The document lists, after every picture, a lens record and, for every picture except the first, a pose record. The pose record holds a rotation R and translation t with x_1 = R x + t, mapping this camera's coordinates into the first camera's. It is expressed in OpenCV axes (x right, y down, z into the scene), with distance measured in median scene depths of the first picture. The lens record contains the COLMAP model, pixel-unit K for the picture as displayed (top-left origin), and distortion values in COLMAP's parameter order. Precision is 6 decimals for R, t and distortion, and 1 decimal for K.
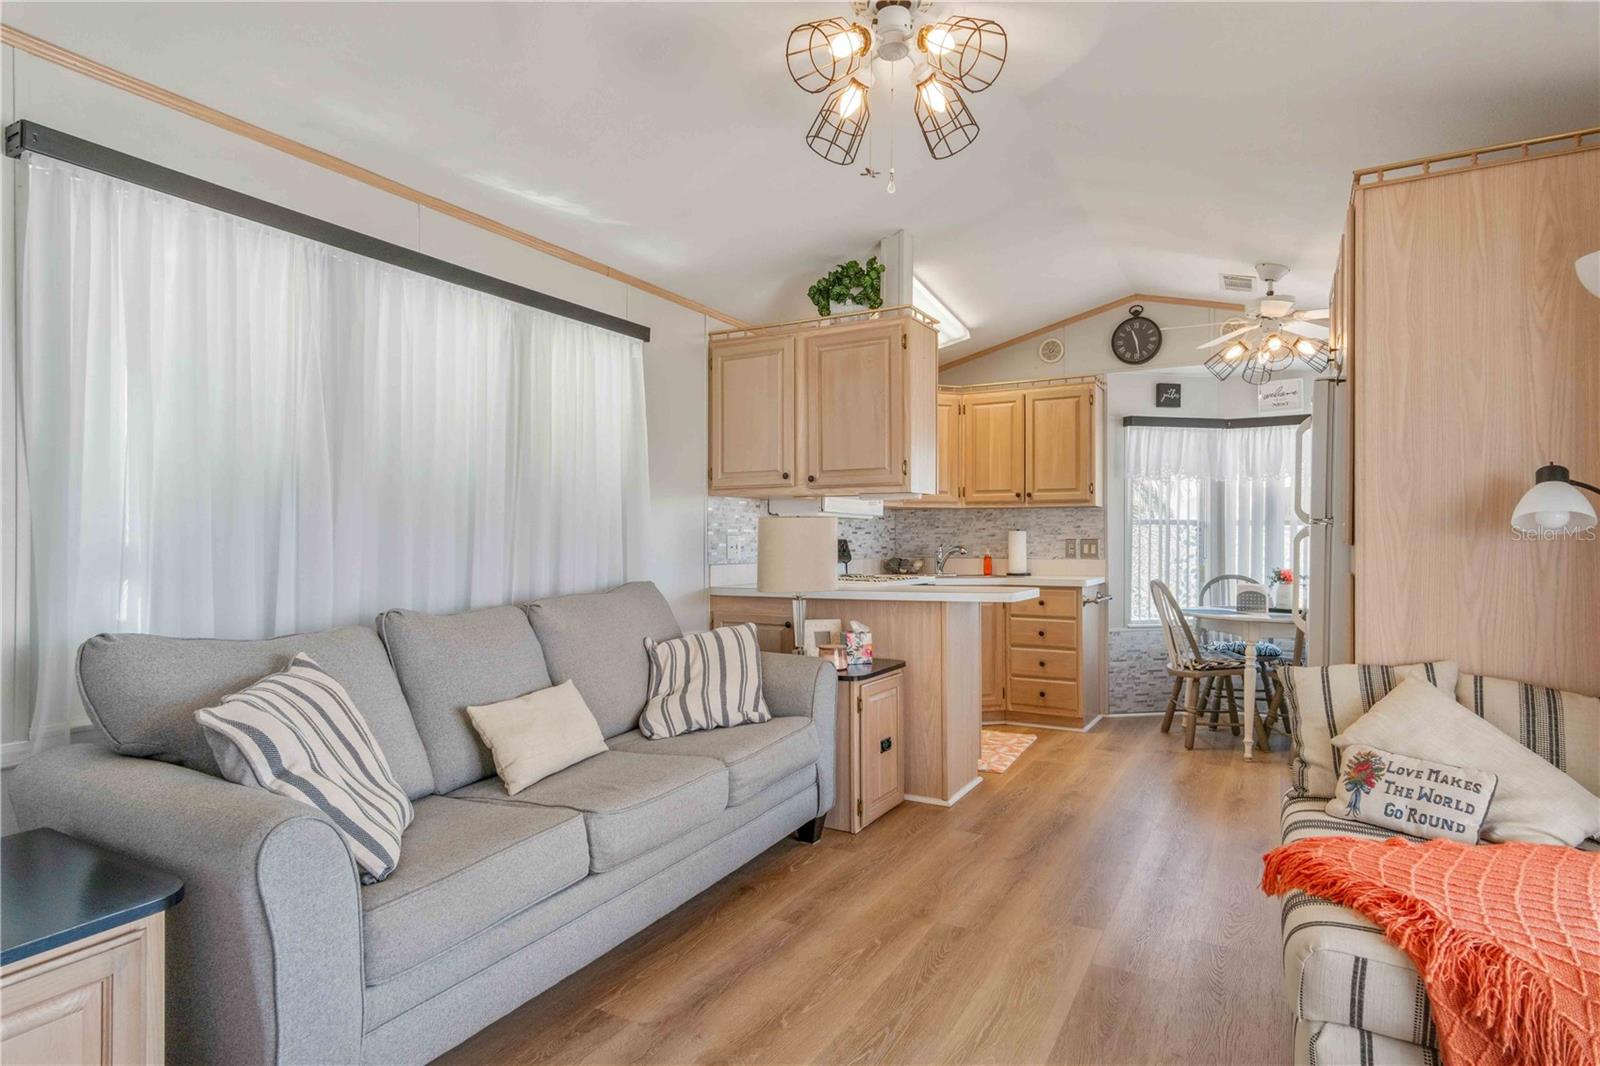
lens RADIAL K [[847.5, 0, 790.9], [0, 847.5, 536.2], [0, 0, 1]] dist [0.003782, 0.002970]
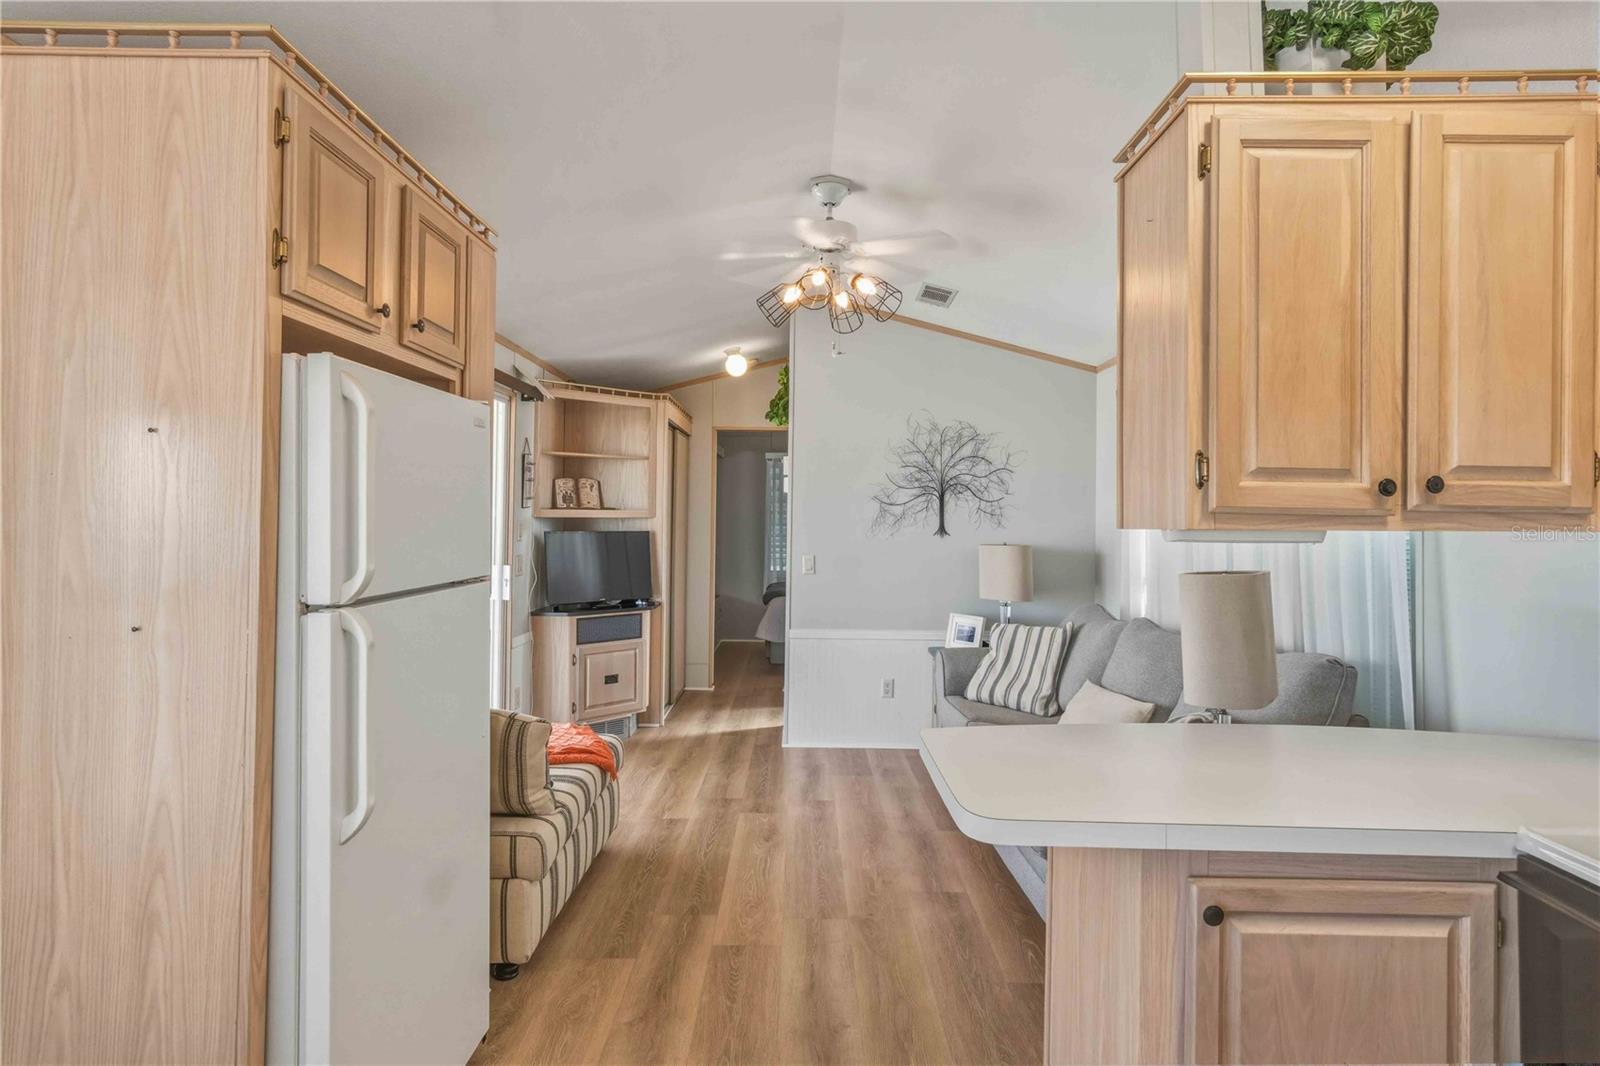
lens RADIAL K [[847.5, 0, 801.7], [0, 847.5, 502.0], [0, 0, 1]] dist [0.003782, 0.002970]
pose [[-0.865401, -0.020282, -0.500669, 0.533965], [-0.011492, 0.999721, -0.020636, -0.053779], [0.500948, -0.012105, -0.865393, 1.296988]]
